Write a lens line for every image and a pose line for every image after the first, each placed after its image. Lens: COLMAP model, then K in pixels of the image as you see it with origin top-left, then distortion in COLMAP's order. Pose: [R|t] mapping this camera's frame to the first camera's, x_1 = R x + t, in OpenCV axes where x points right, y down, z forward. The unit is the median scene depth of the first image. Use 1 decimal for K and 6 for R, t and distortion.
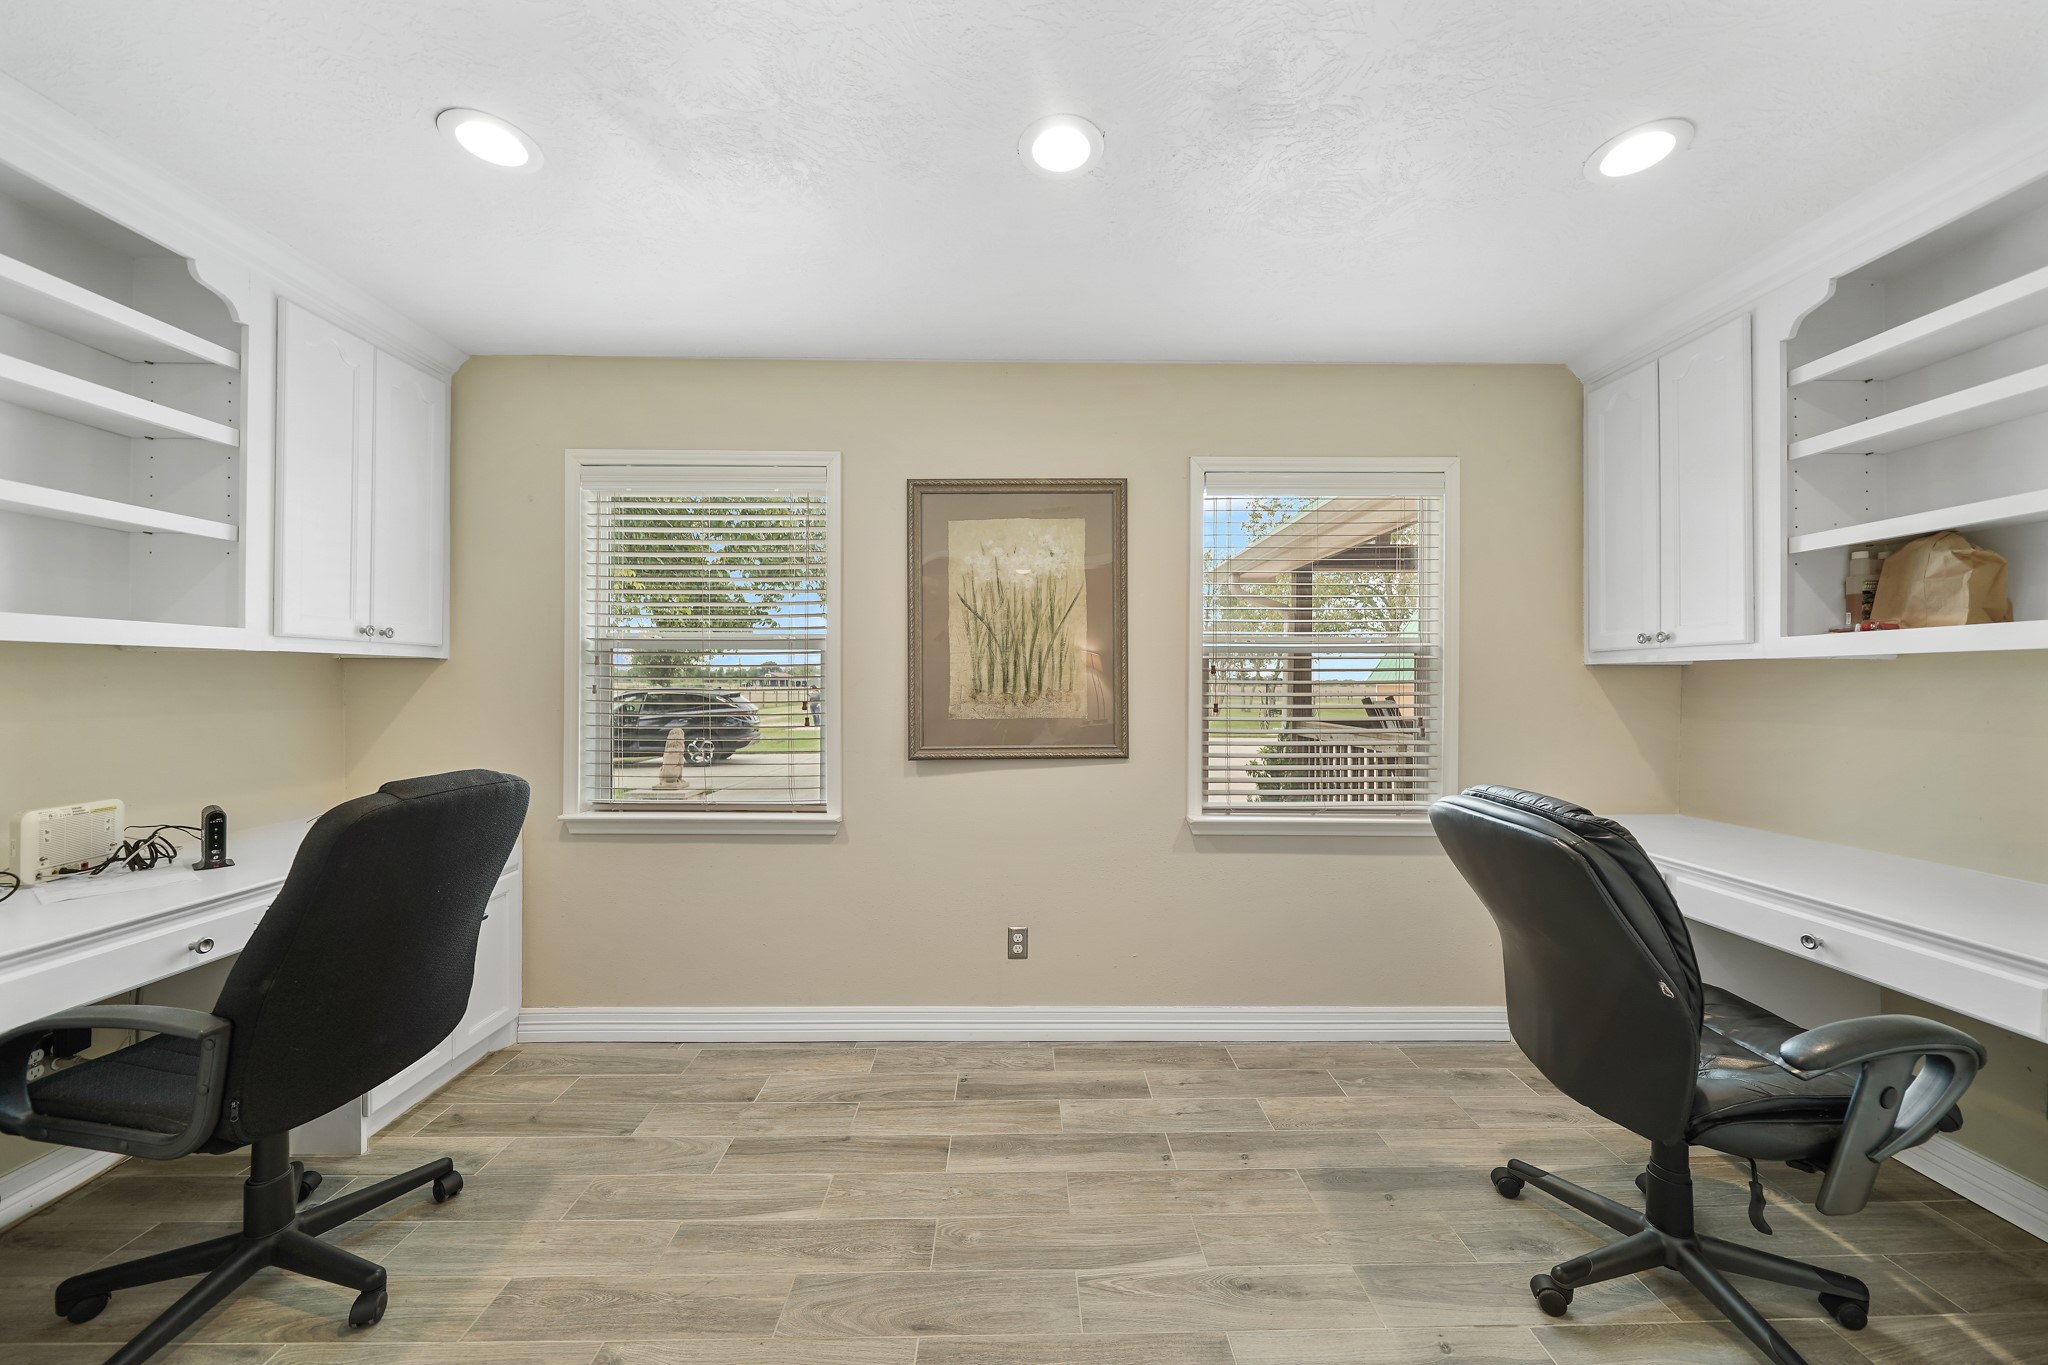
lens RADIAL K [[705.8, 0, 1035.1], [0, 705.8, 687.2], [0, 0, 1]] dist [-0.004712, -0.000667]
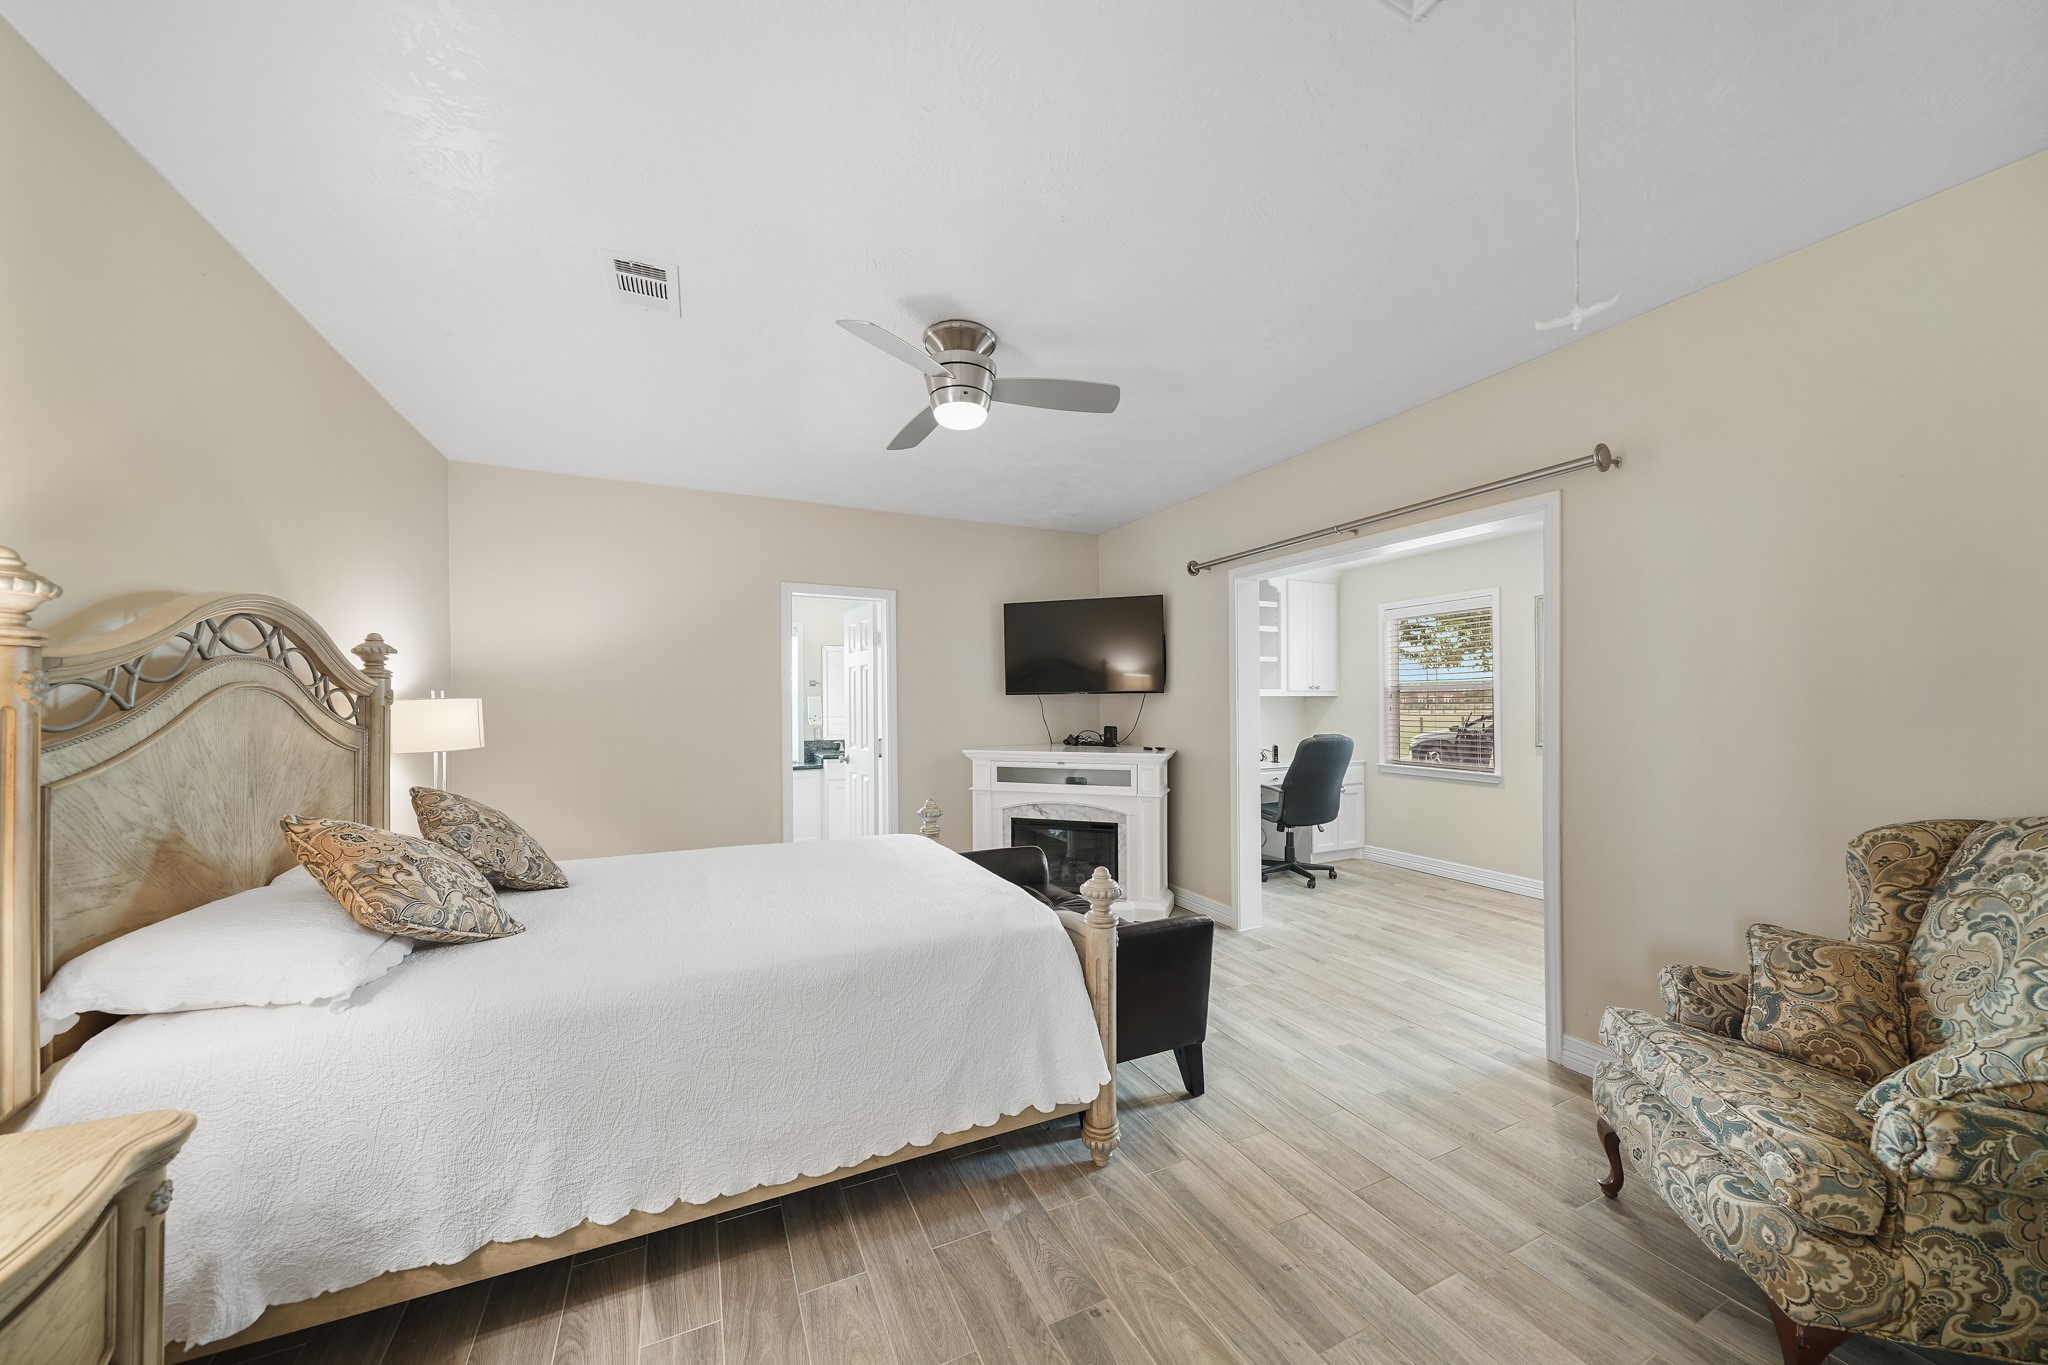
lens RADIAL K [[705.8, 0, 1043.2], [0, 705.8, 691.7], [0, 0, 1]] dist [-0.004712, -0.000667]
pose [[0.422094, -0.018004, -0.906373, 1.332910], [0.003330, 0.999827, -0.018310, -0.018178], [0.906546, 0.004710, 0.422081, -1.345901]]
